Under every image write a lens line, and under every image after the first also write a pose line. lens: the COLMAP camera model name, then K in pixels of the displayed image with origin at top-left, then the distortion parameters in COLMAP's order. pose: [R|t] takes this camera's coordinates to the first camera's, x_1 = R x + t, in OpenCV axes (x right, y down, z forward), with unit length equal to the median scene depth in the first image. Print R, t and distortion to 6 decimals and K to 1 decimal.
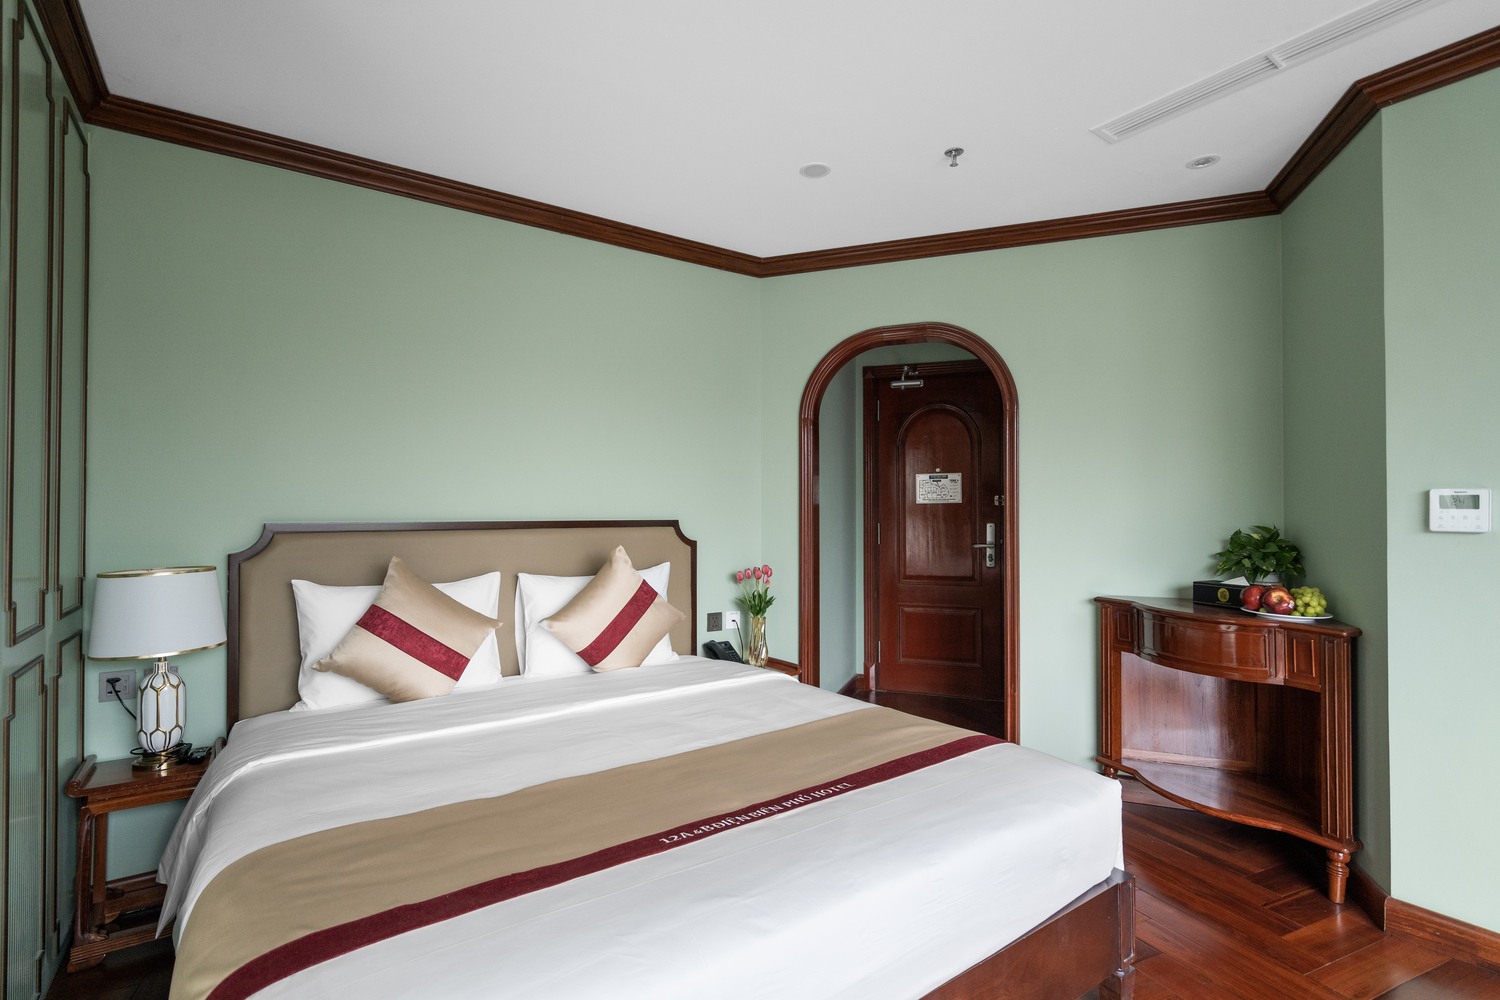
lens RADIAL K [[716.6, 0, 745.3], [0, 716.6, 498.3], [0, 0, 1]] dist [0.005616, -0.000338]
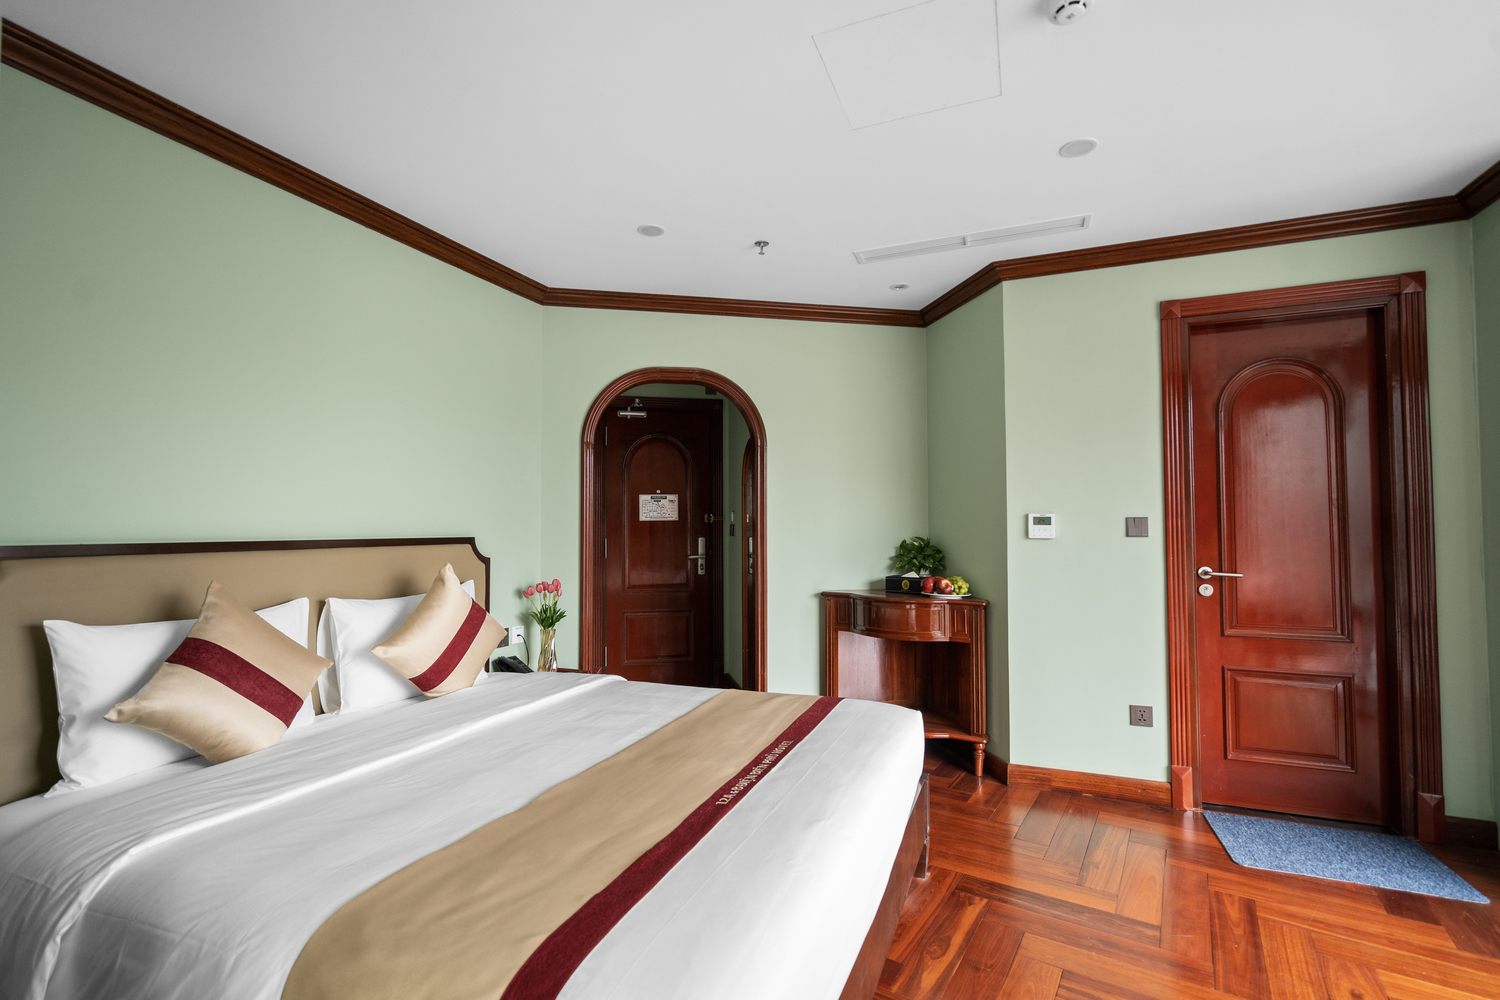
lens RADIAL K [[682.9, 0, 750.0], [0, 682.9, 500.0], [0, 0, 1]] dist [-0.003211, -0.000116]
pose [[0.844417, 0.018733, 0.535358, -0.352558], [-0.006580, 0.999676, -0.024602, -0.000107], [-0.535645, 0.017251, 0.844267, 0.002394]]
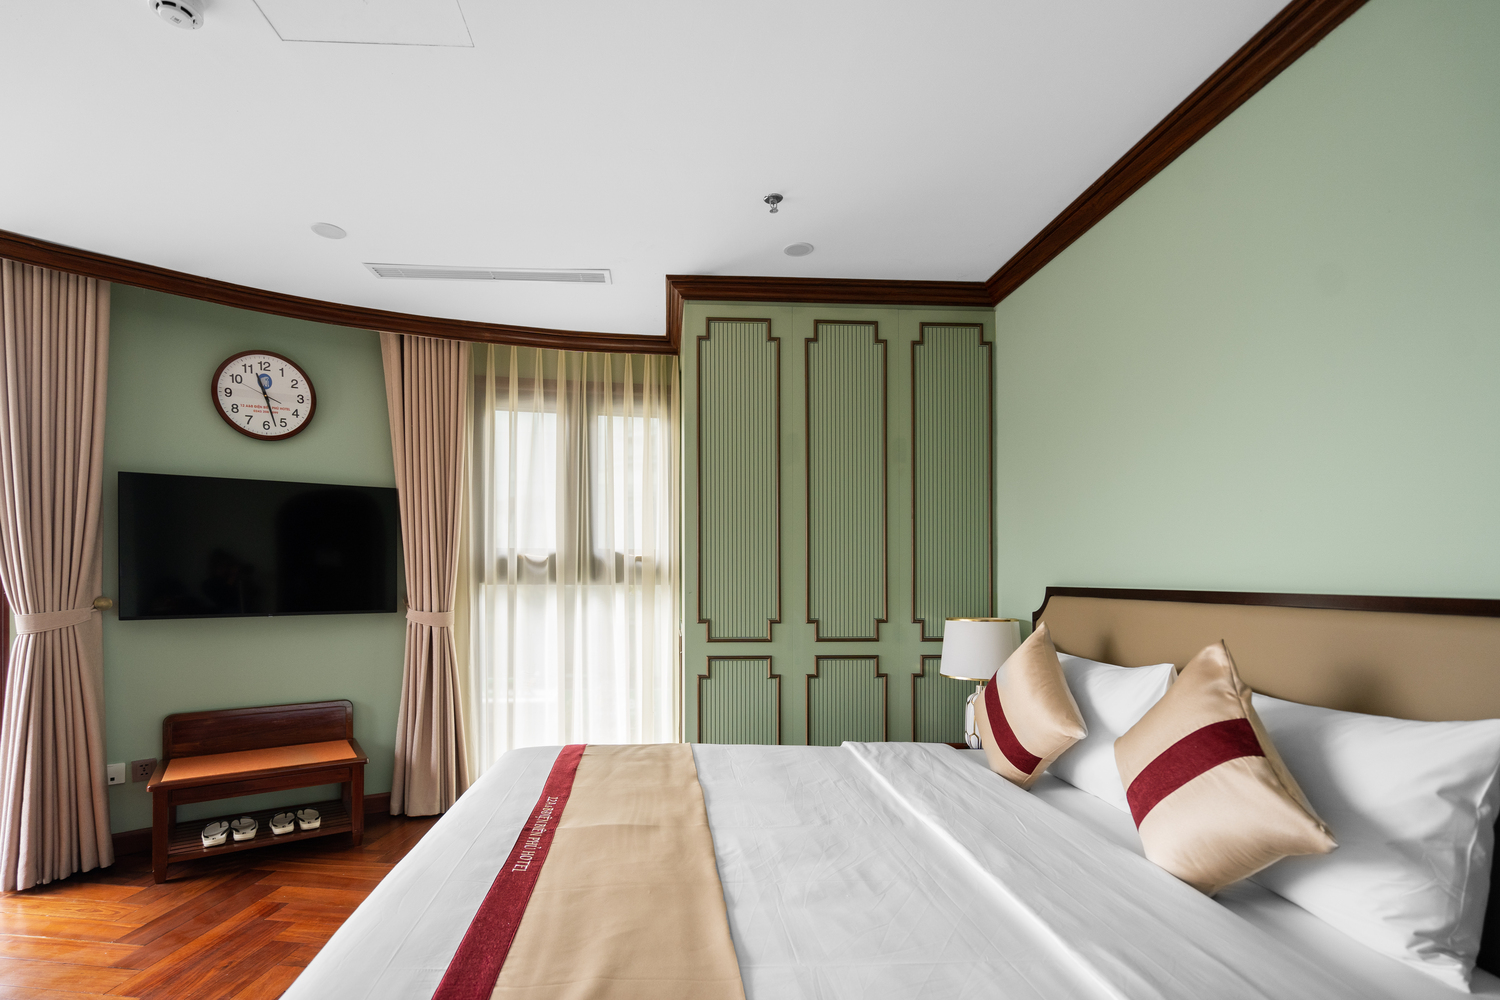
lens RADIAL K [[711.2, 0, 705.8], [0, 711.2, 570.5], [0, 0, 1]] dist [0.000076, 0.000040]
pose [[-0.536290, -0.009378, -0.843982, 0.485620], [0.010291, 0.999791, -0.017649, 0.021513], [0.843971, -0.018151, -0.536082, 1.046130]]
